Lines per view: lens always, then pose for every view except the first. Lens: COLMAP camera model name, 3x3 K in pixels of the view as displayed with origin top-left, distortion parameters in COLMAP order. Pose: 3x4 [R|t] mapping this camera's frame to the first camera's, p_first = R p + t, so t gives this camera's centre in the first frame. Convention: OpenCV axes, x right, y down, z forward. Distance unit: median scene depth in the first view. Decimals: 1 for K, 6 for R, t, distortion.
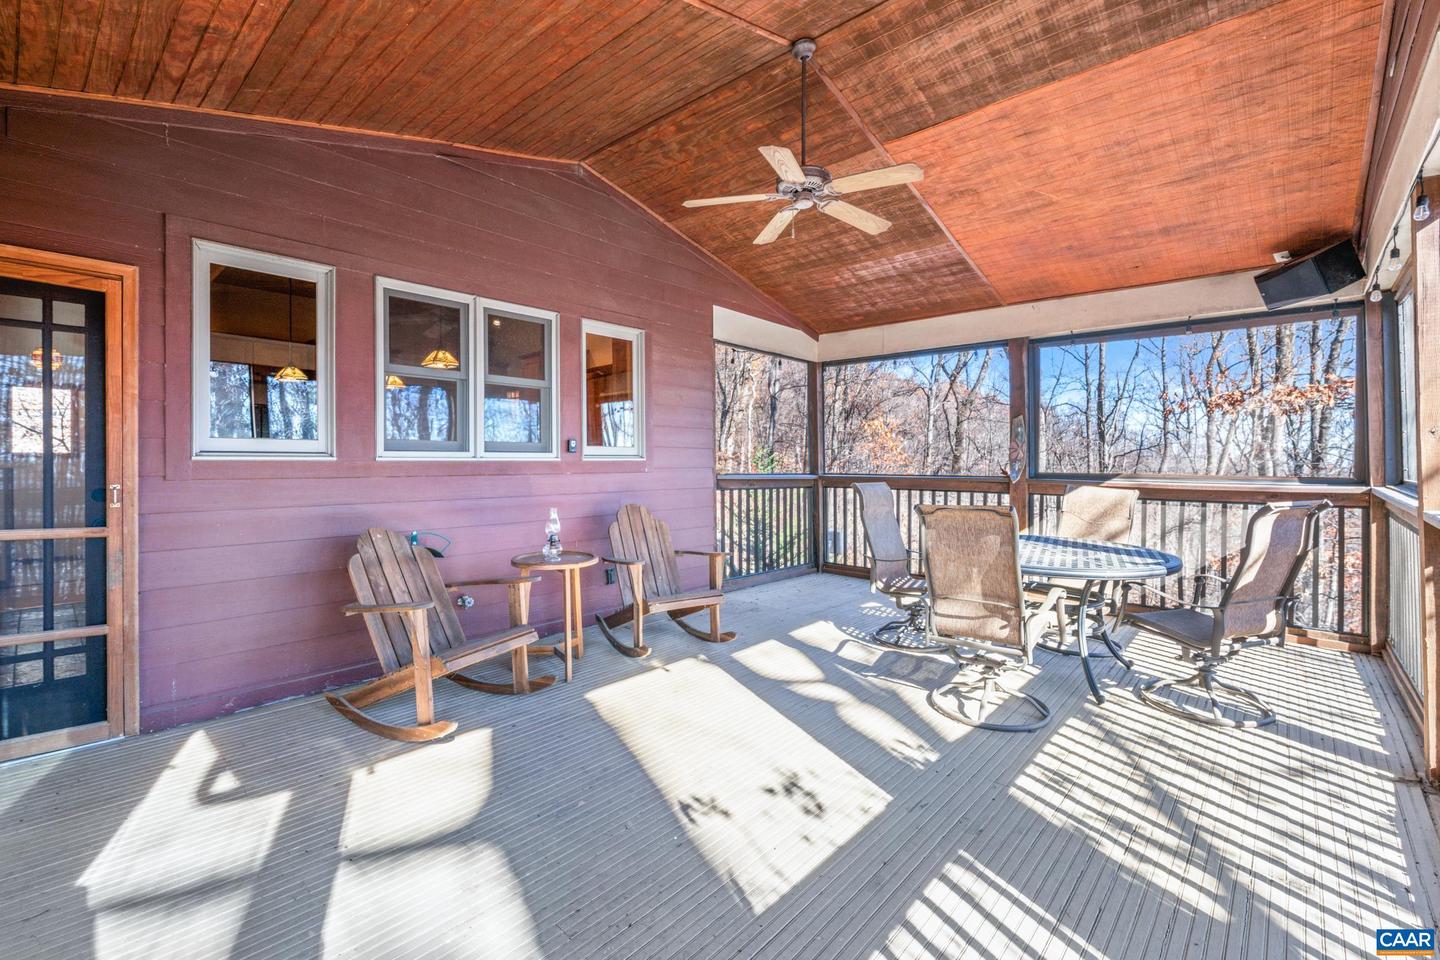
lens RADIAL K [[630.1, 0, 731.8], [0, 630.1, 460.6], [0, 0, 1]] dist [0.012487, -0.007644]
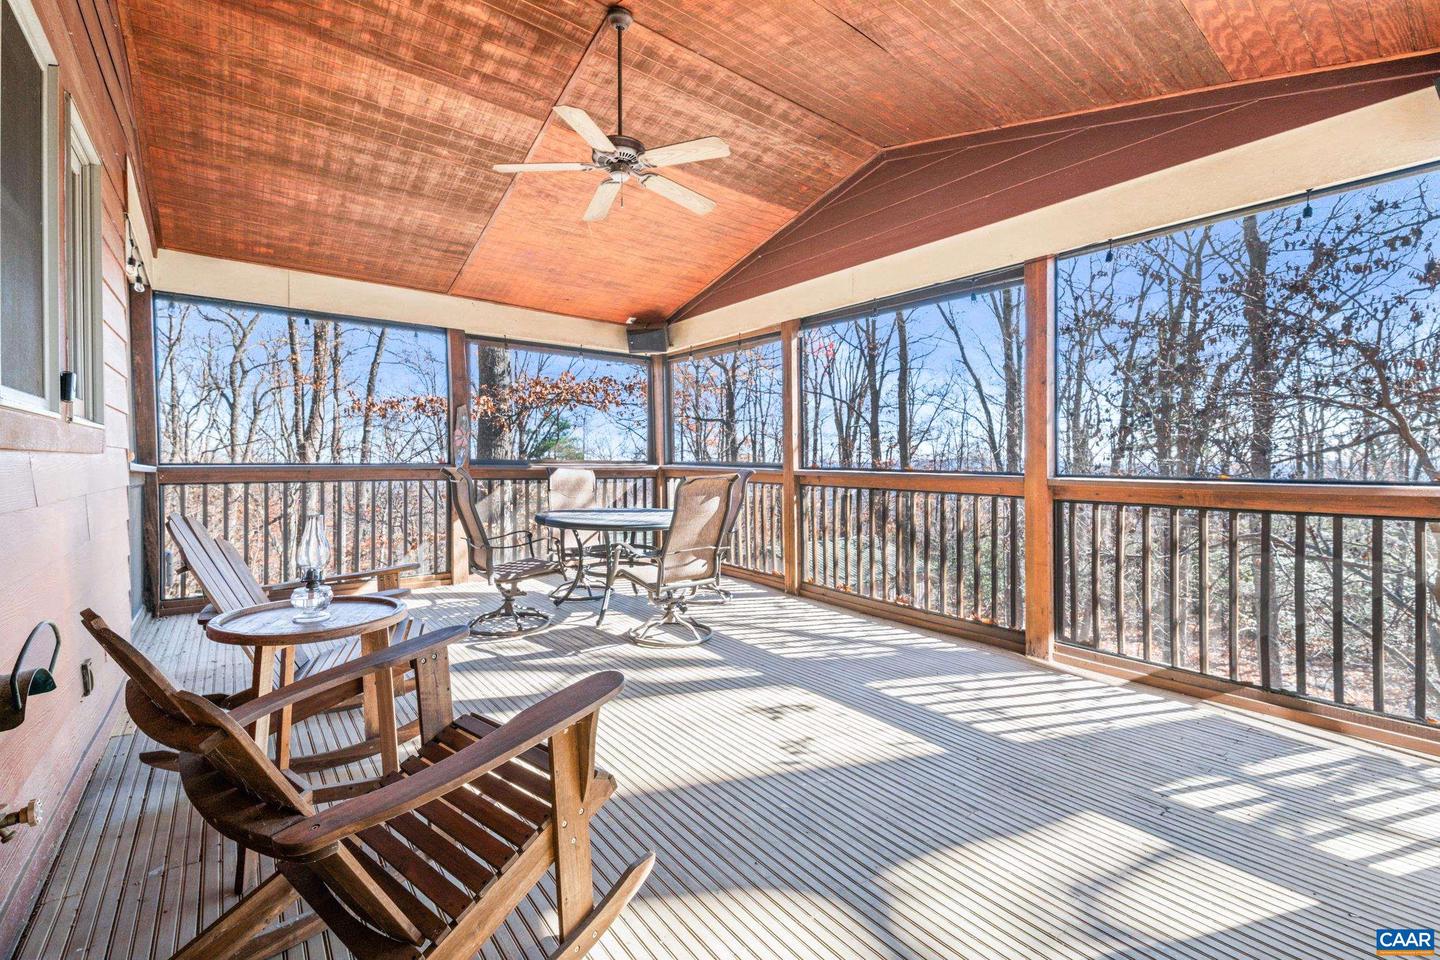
lens RADIAL K [[630.1, 0, 712.4], [0, 630.1, 471.3], [0, 0, 1]] dist [0.012487, -0.007644]
pose [[0.168967, -0.014572, 0.985514, -0.644116], [-0.000440, 0.999889, 0.014860, 0.027511], [-0.985622, -0.002945, 0.168942, 0.537189]]
